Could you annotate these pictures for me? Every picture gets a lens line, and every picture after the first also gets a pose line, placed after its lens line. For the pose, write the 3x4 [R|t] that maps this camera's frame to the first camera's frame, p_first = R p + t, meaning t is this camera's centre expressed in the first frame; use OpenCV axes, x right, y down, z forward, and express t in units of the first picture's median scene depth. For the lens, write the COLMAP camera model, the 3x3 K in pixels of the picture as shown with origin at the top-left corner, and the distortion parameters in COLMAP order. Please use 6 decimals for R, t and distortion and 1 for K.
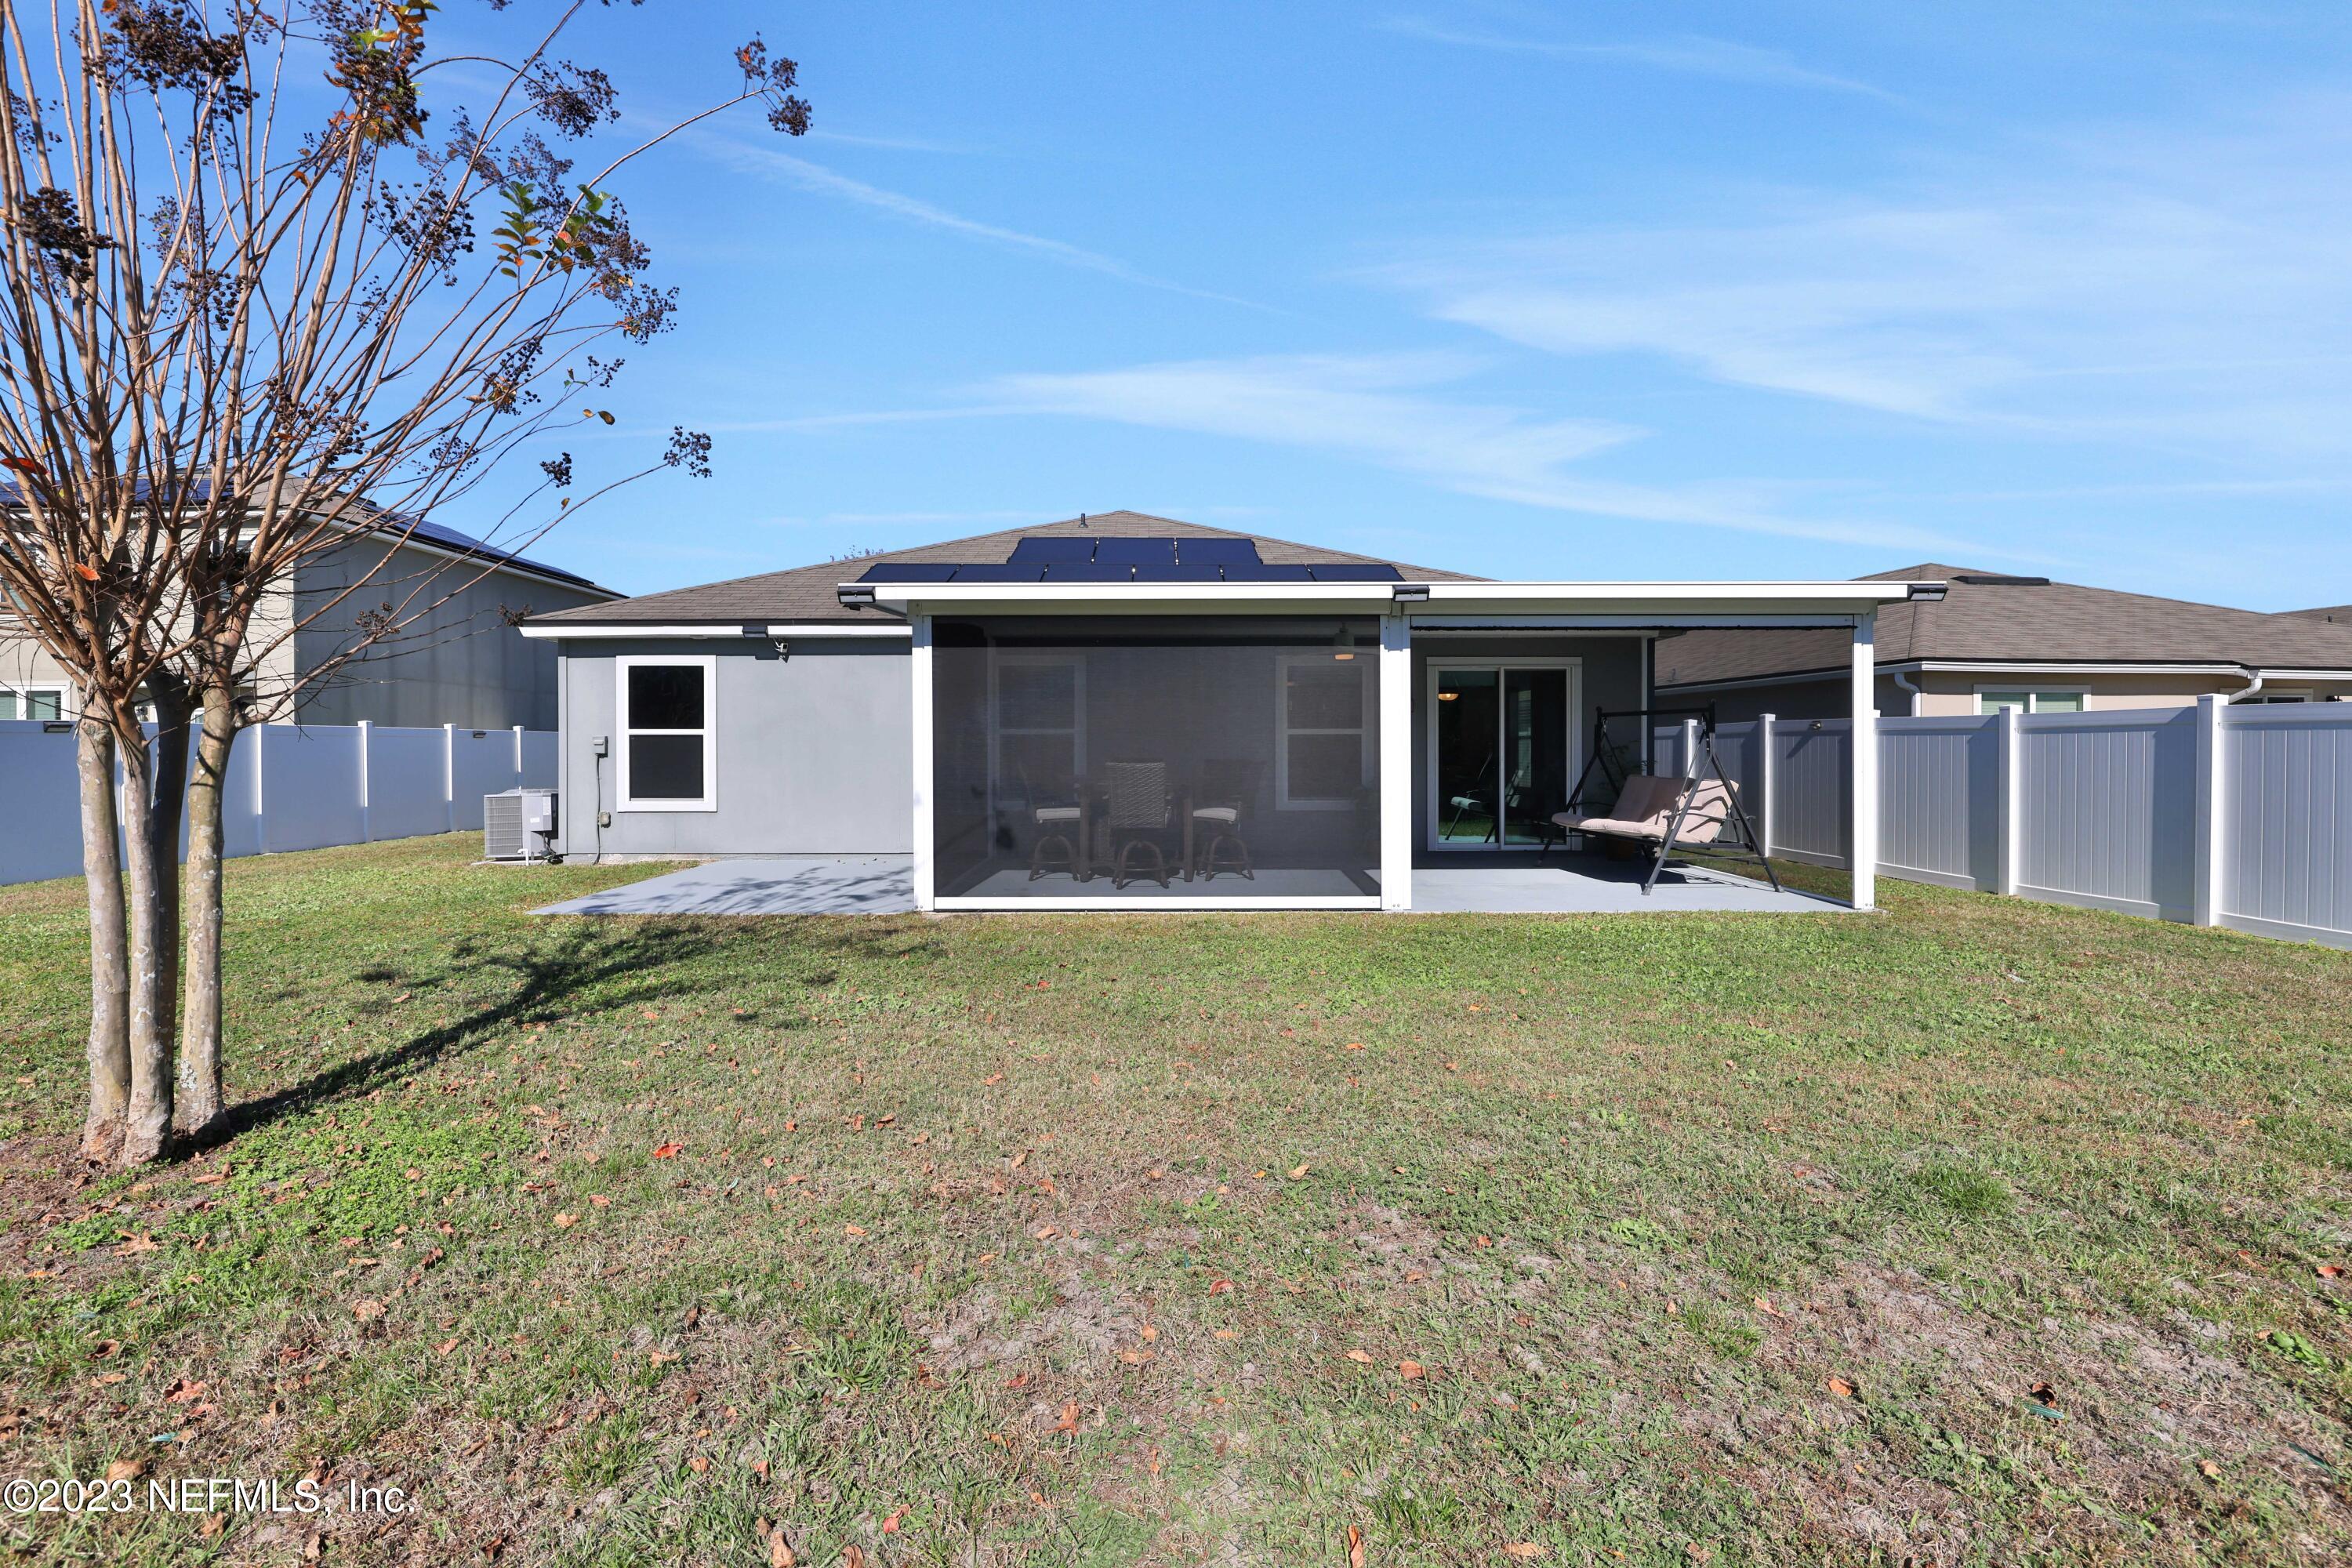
lens RADIAL K [[1001.4, 0, 1176.4], [0, 1001.4, 772.5], [0, 0, 1]] dist [-0.002750, -0.000214]
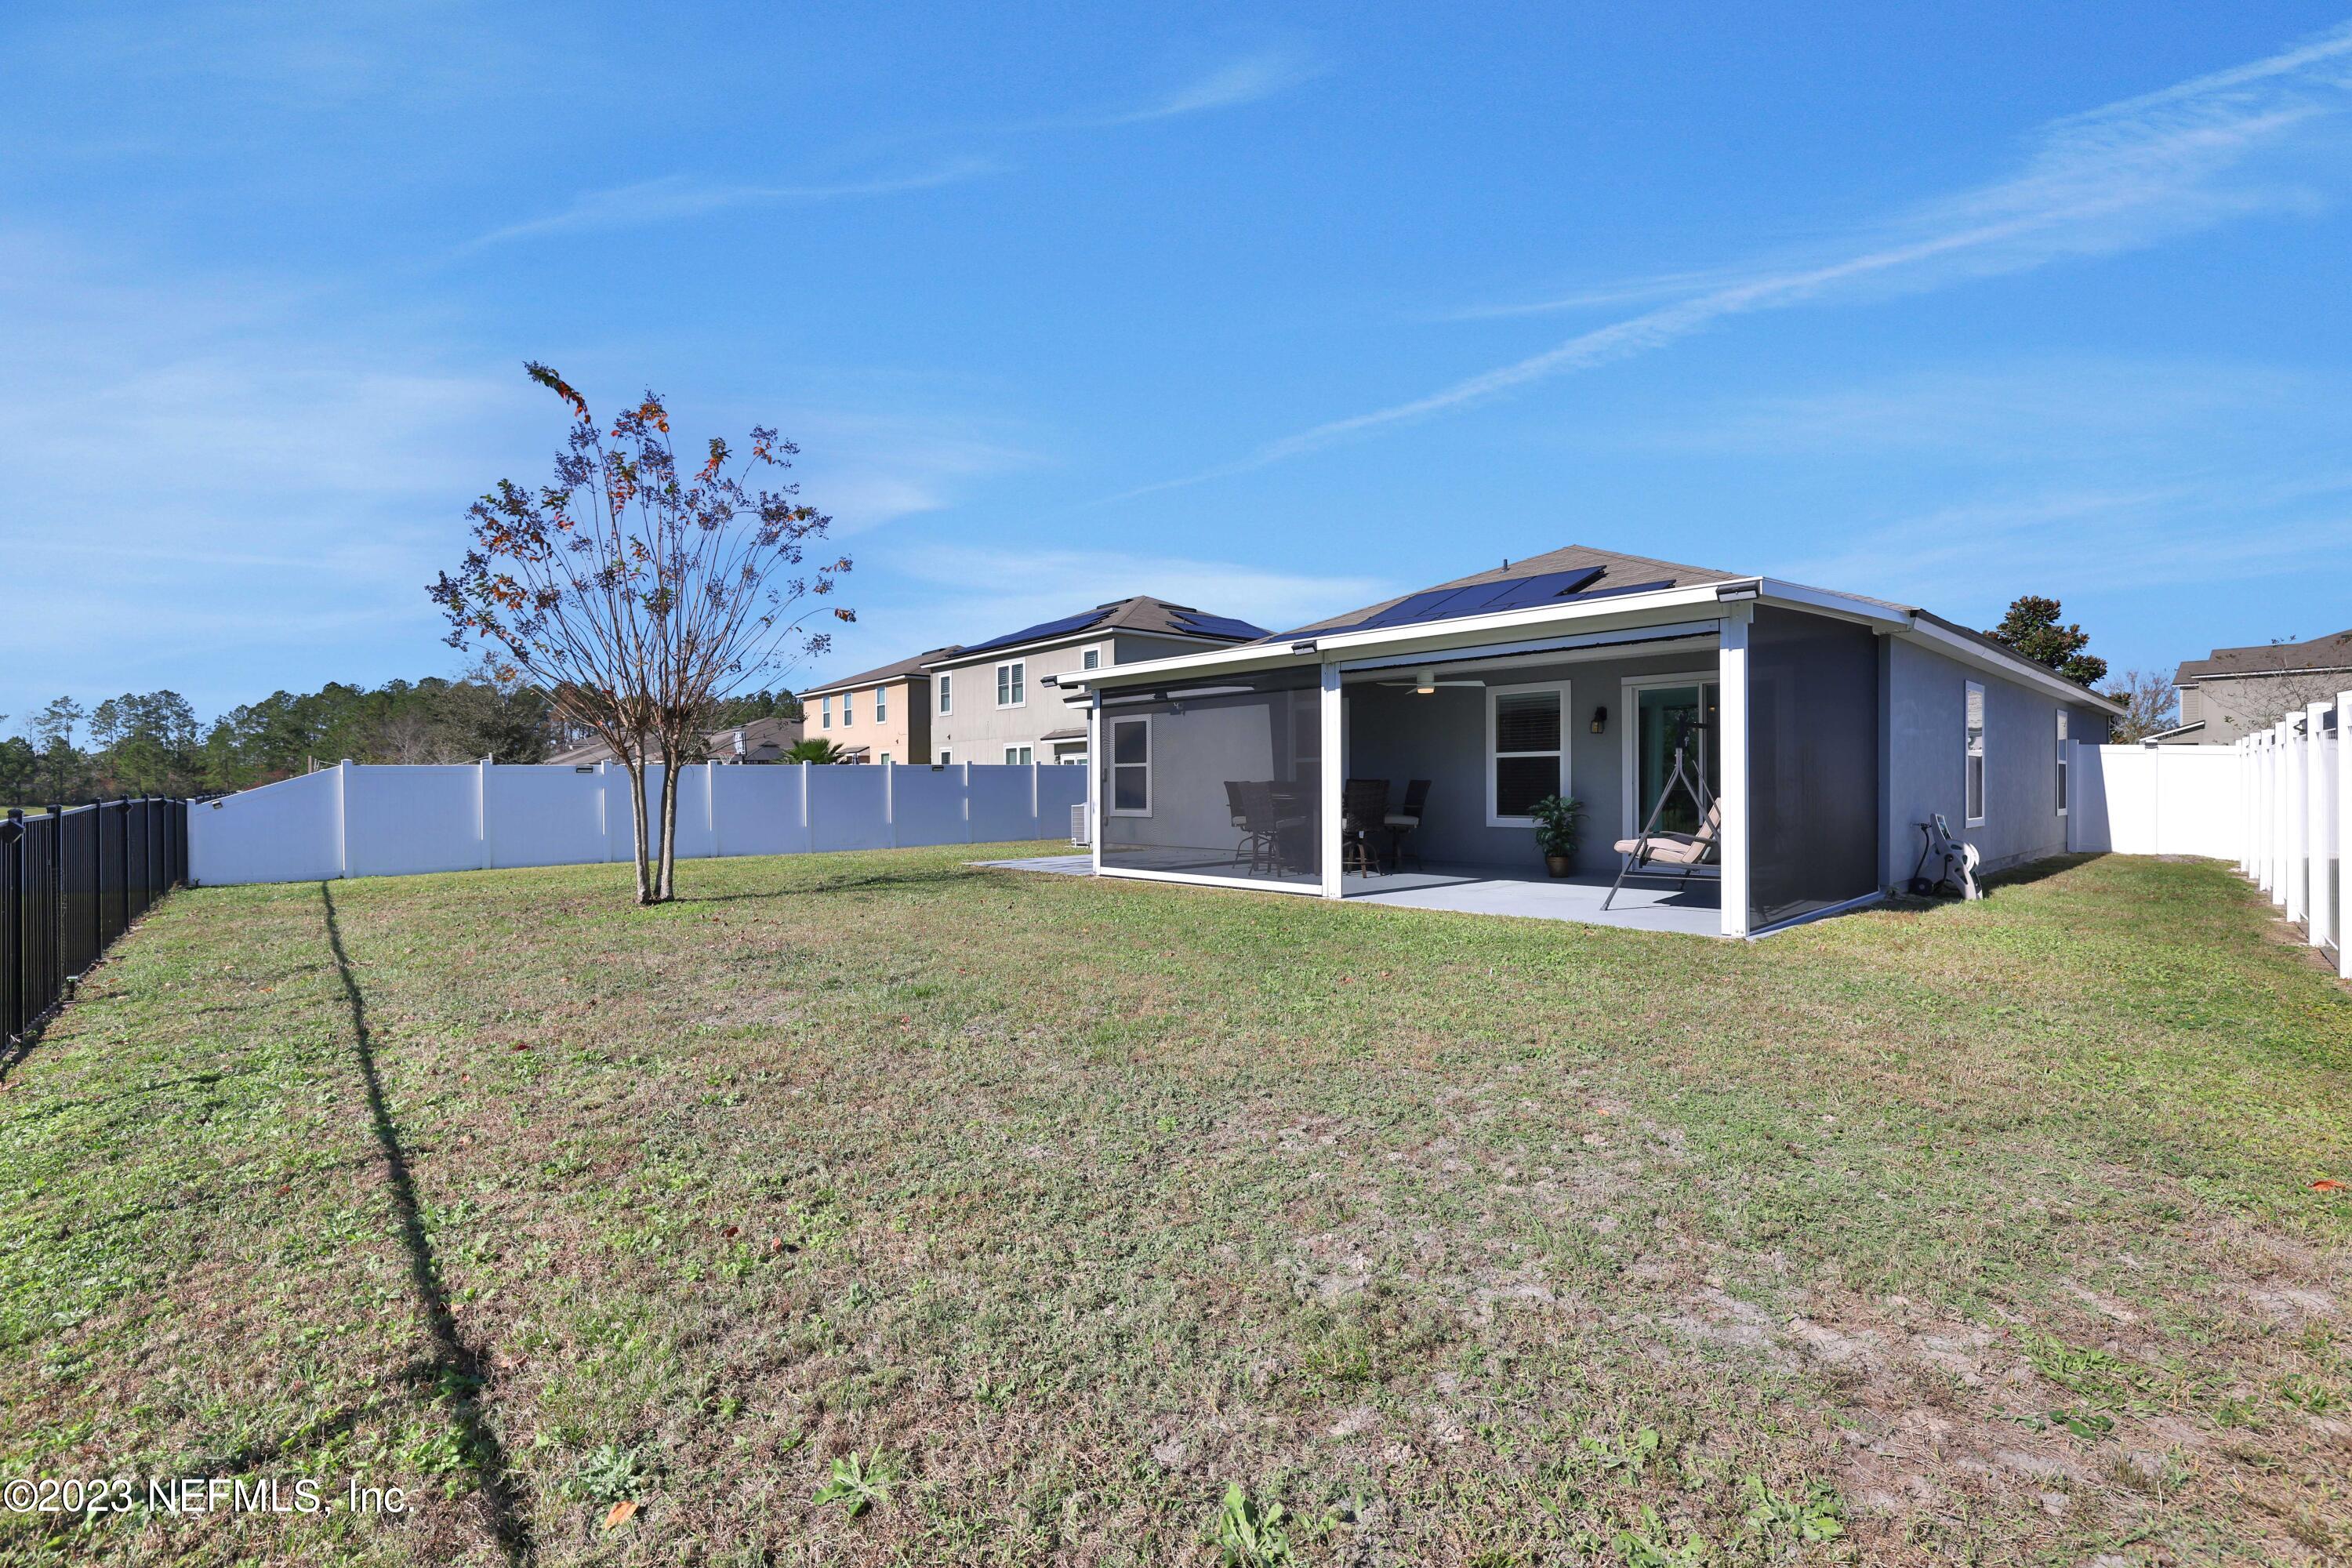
lens RADIAL K [[1001.4, 0, 1162.9], [0, 1001.4, 787.7], [0, 0, 1]] dist [-0.002750, -0.000214]
pose [[0.665662, -0.007750, -0.746213, 0.681169], [0.004165, 0.999969, -0.006669, 0.004582], [0.746241, 0.001332, 0.665674, 0.006051]]
